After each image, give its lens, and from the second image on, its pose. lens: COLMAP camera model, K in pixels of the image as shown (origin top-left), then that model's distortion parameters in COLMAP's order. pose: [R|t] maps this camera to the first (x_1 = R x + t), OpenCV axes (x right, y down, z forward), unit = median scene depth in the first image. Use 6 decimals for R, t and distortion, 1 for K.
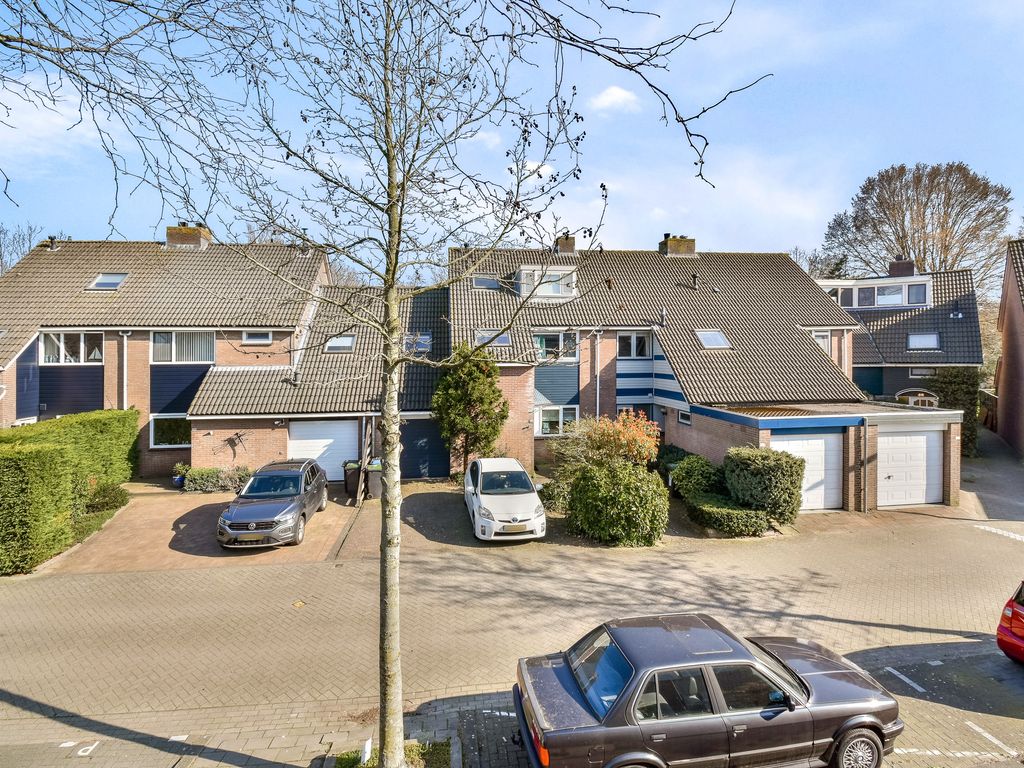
lens RADIAL K [[684.9, 0, 512.0], [0, 684.9, 384.0], [0, 0, 1]] dist [-0.003260, -0.002599]
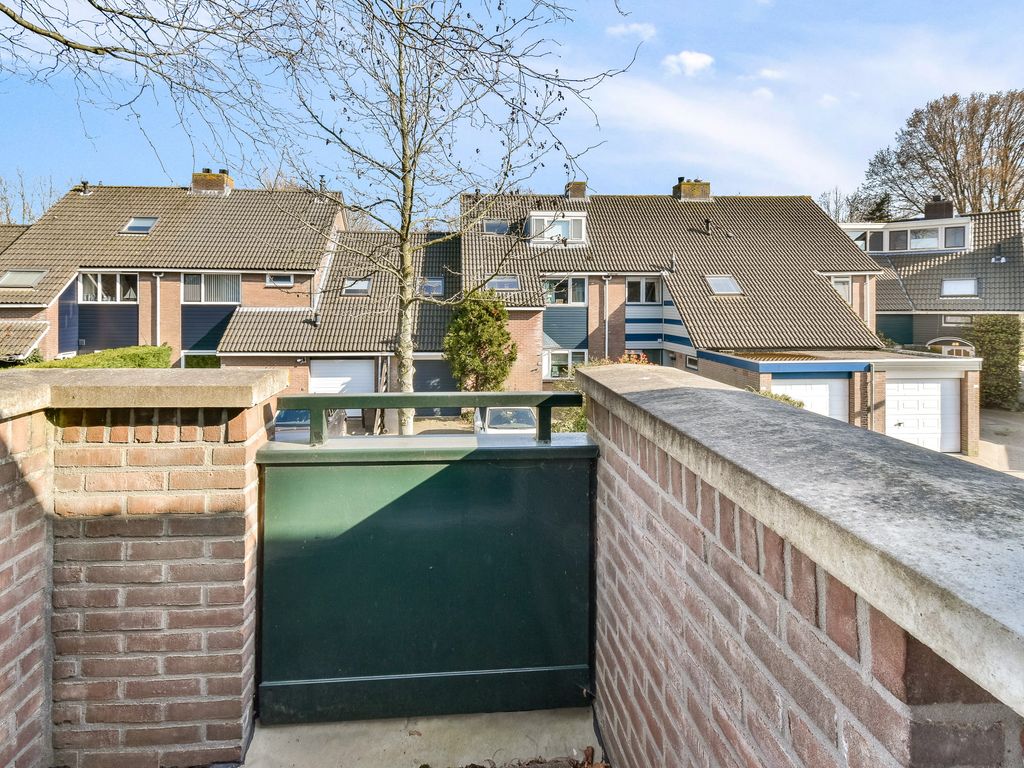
lens RADIAL K [[733.4, 0, 512.0], [0, 733.4, 384.0], [0, 0, 1]] dist [0.053841, -0.002017]
pose [[0.999509, 0.010753, -0.029435, 0.020052], [-0.008687, 0.997548, 0.069444, 0.008324], [0.030109, -0.069154, 0.997152, -0.116952]]
